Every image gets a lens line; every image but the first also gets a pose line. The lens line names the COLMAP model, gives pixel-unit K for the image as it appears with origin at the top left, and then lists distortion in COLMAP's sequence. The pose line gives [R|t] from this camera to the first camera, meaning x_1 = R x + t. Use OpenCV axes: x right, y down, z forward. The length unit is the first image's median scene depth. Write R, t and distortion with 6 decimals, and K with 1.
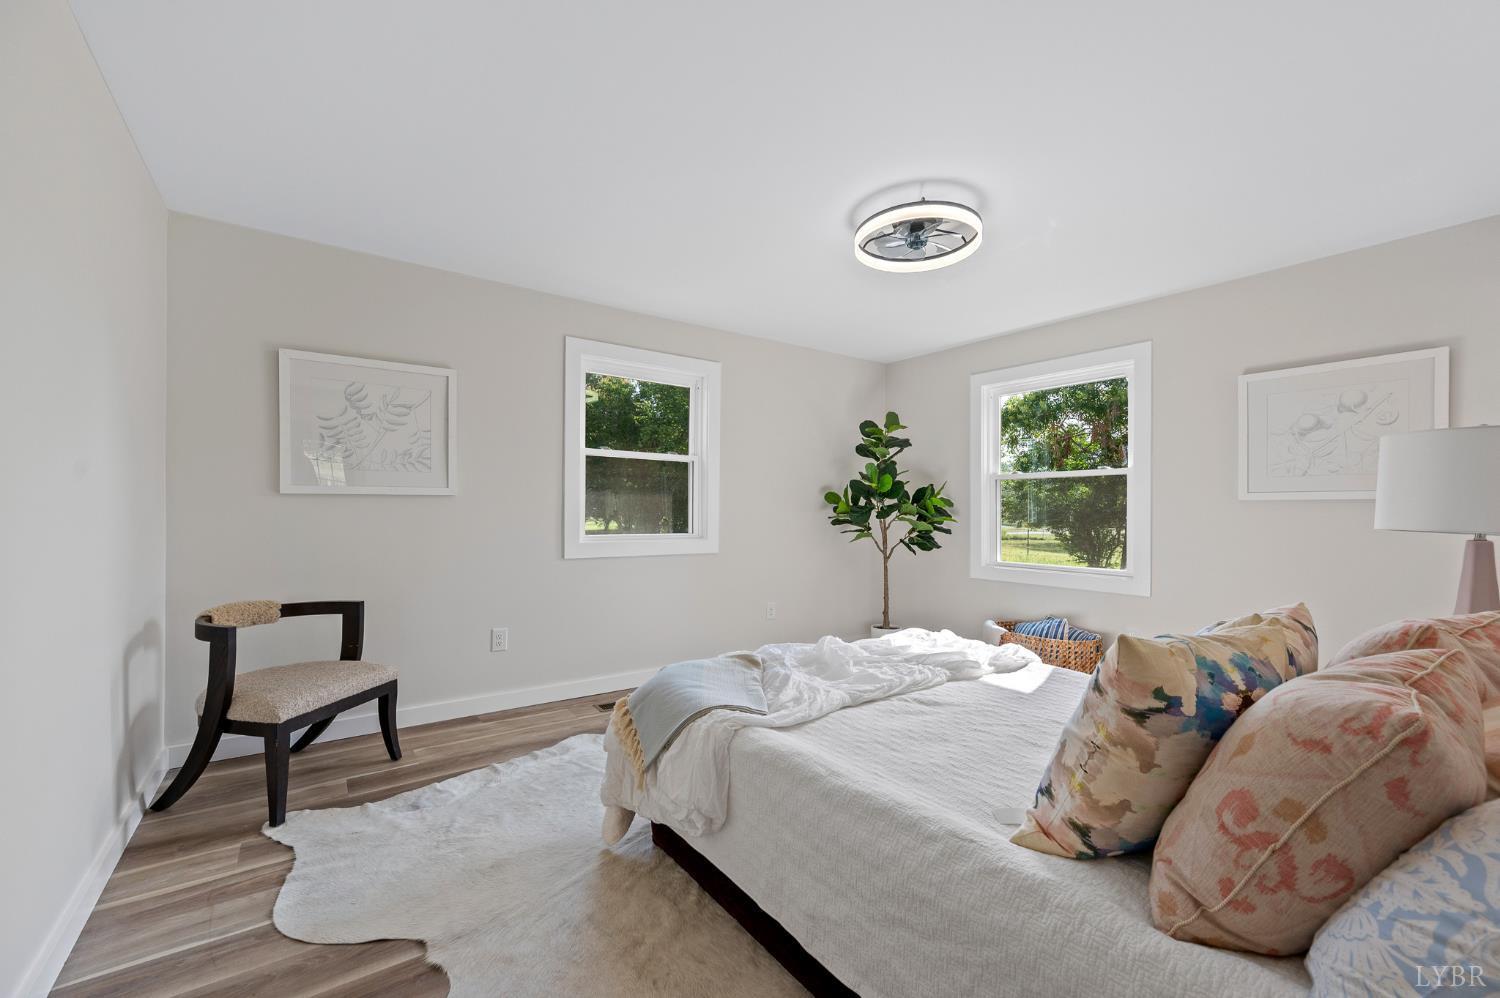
lens RADIAL K [[594.5, 0, 751.0], [0, 594.5, 509.6], [0, 0, 1]] dist [0.000153, -0.000544]
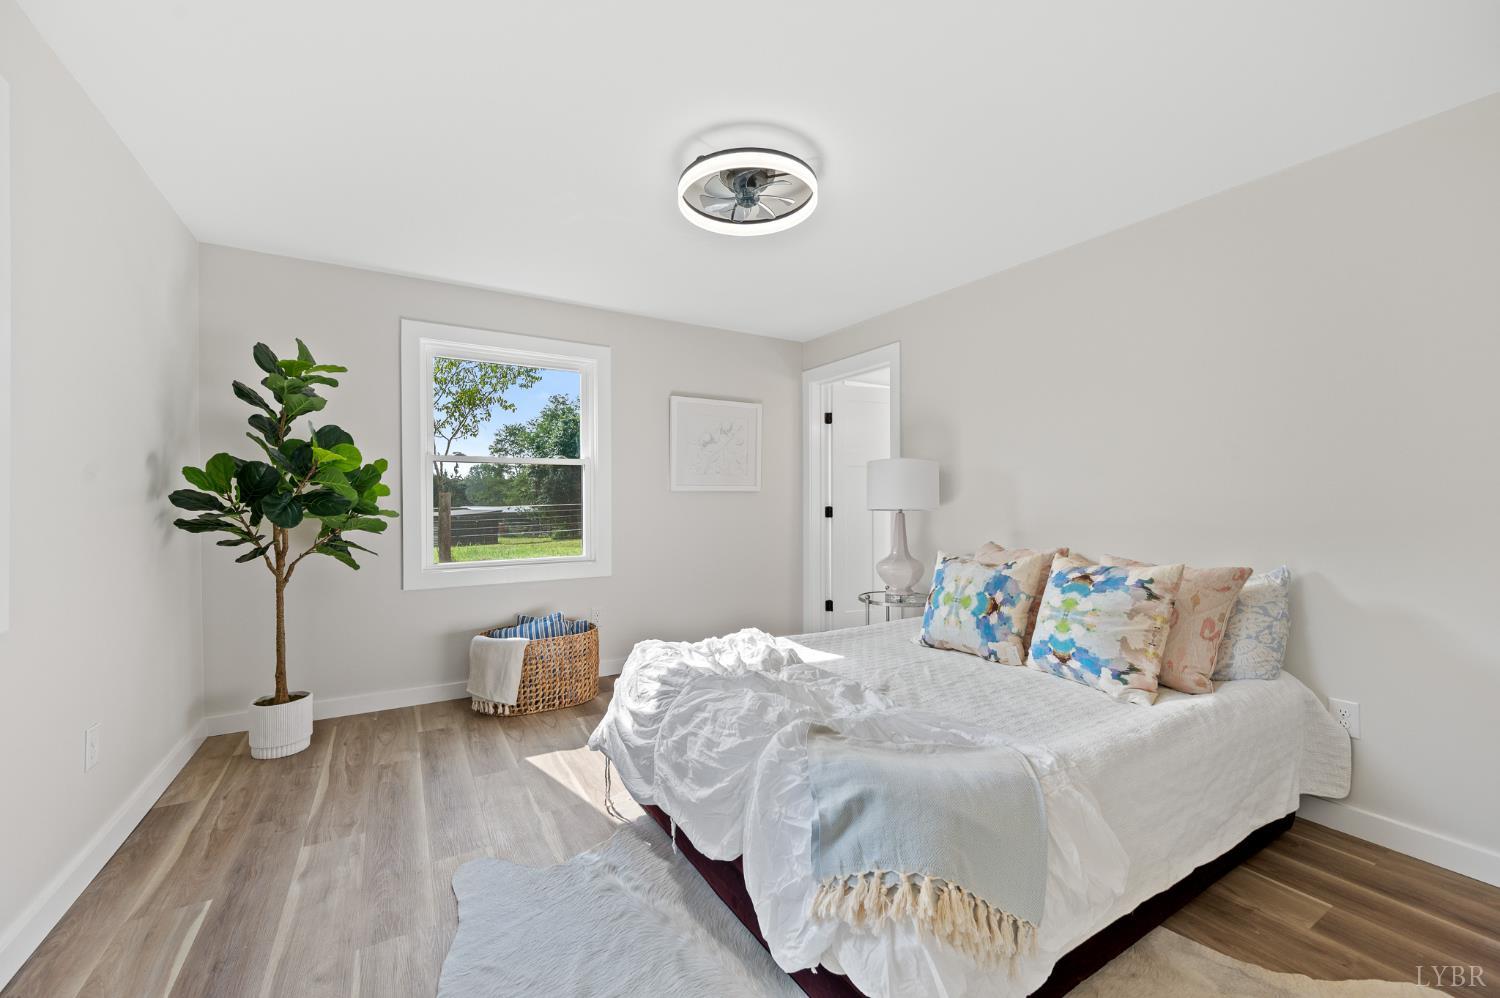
lens RADIAL K [[594.5, 0, 749.4], [0, 594.5, 491.8], [0, 0, 1]] dist [0.000153, -0.000544]
pose [[0.098070, 0.007054, 0.995154, -0.666598], [0.001772, 0.999972, -0.007262, -0.005450], [-0.995178, 0.002475, 0.098055, 1.011101]]
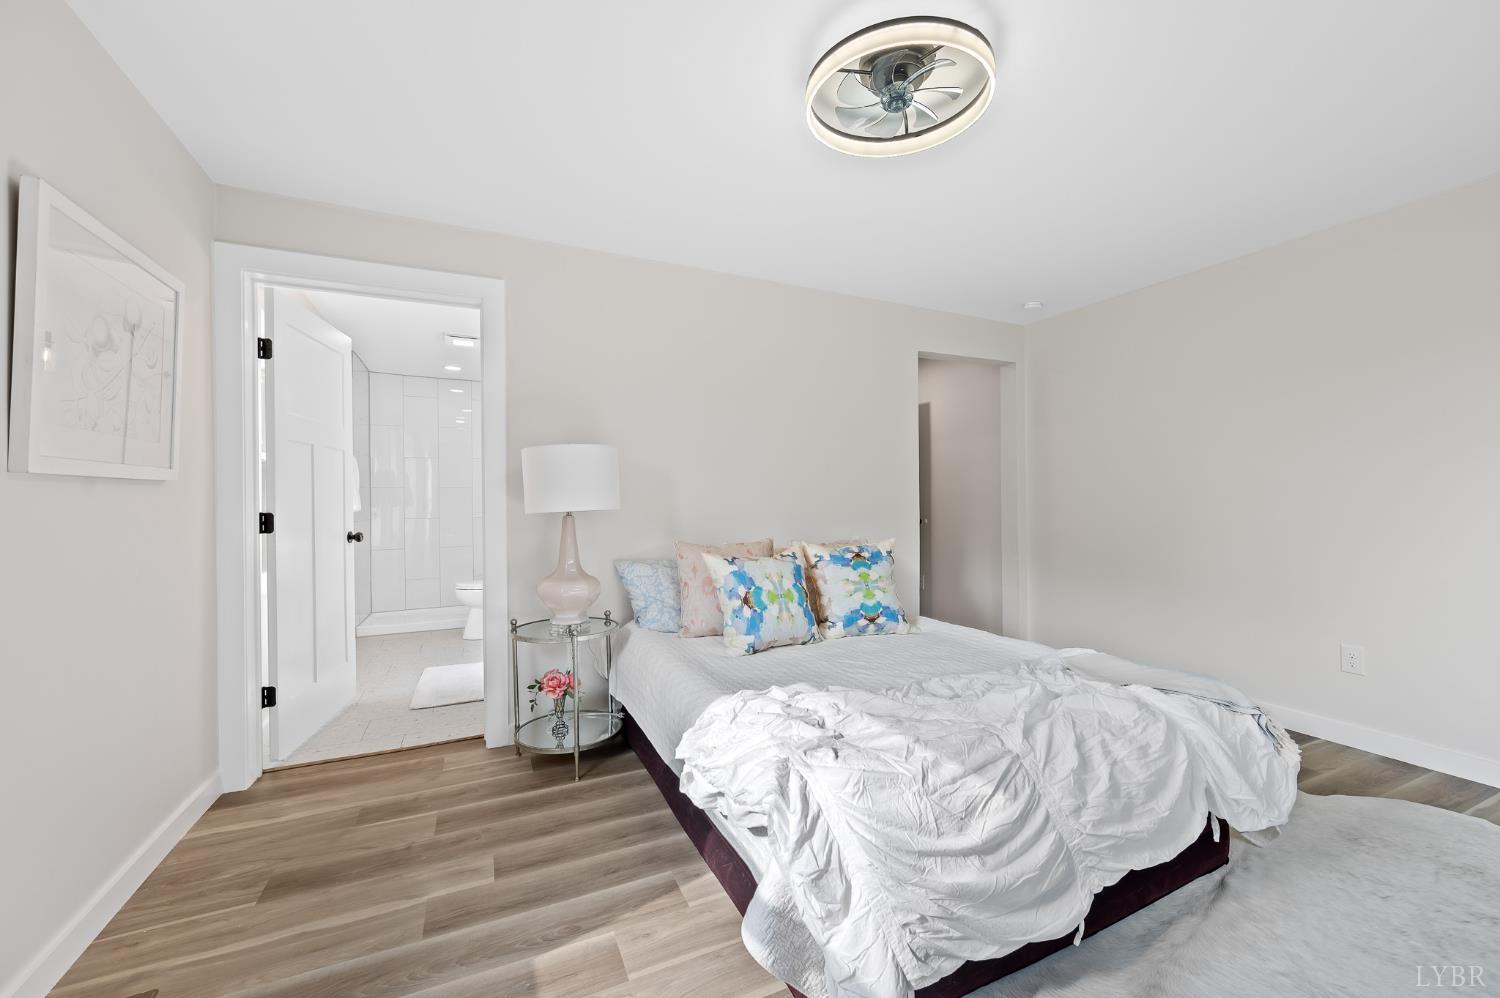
lens RADIAL K [[594.5, 0, 755.6], [0, 594.5, 500.8], [0, 0, 1]] dist [0.000153, -0.000544]
pose [[-0.980137, -0.001711, 0.198316, 0.344823], [-0.000189, 0.999970, 0.007693, -0.000037], [-0.198324, 0.007502, -0.980108, 1.884285]]
